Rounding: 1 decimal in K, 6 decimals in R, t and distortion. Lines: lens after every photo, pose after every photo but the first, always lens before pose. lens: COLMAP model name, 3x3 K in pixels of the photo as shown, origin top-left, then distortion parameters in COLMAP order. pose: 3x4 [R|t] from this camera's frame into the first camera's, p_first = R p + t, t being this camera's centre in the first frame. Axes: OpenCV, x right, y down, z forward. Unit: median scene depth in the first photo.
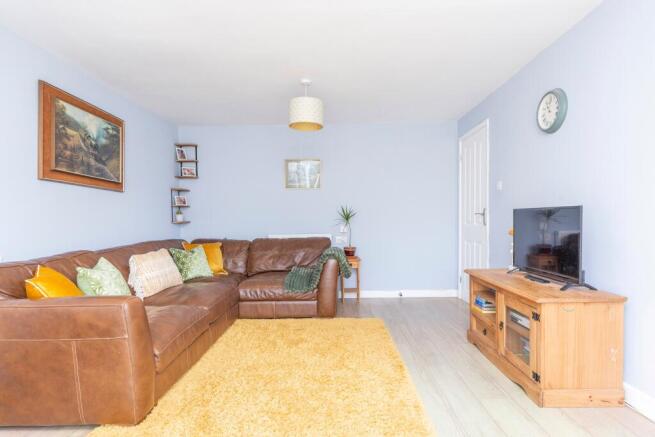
lens RADIAL K [[355.2, 0, 328.1], [0, 355.2, 231.3], [0, 0, 1]] dist [0.001717, -0.000739]
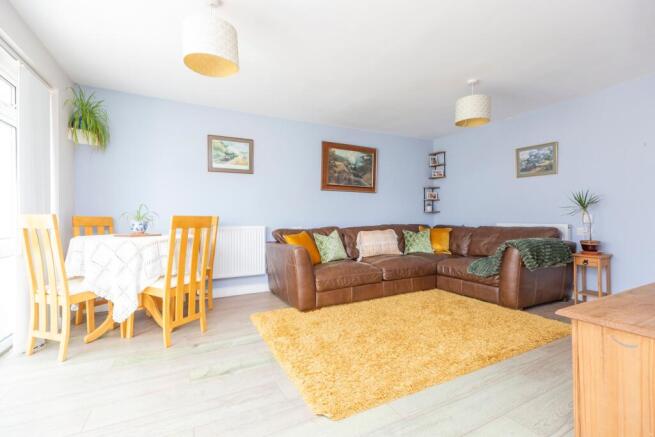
lens RADIAL K [[300.9, 0, 327.5], [0, 300.9, 218.5], [0, 0, 1]] dist [-0.000379, -0.000099]
pose [[0.458178, 0.009837, -0.888806, 0.553652], [-0.023640, 0.999720, -0.001122, 0.012204], [0.888546, 0.021525, 0.458282, 0.189276]]
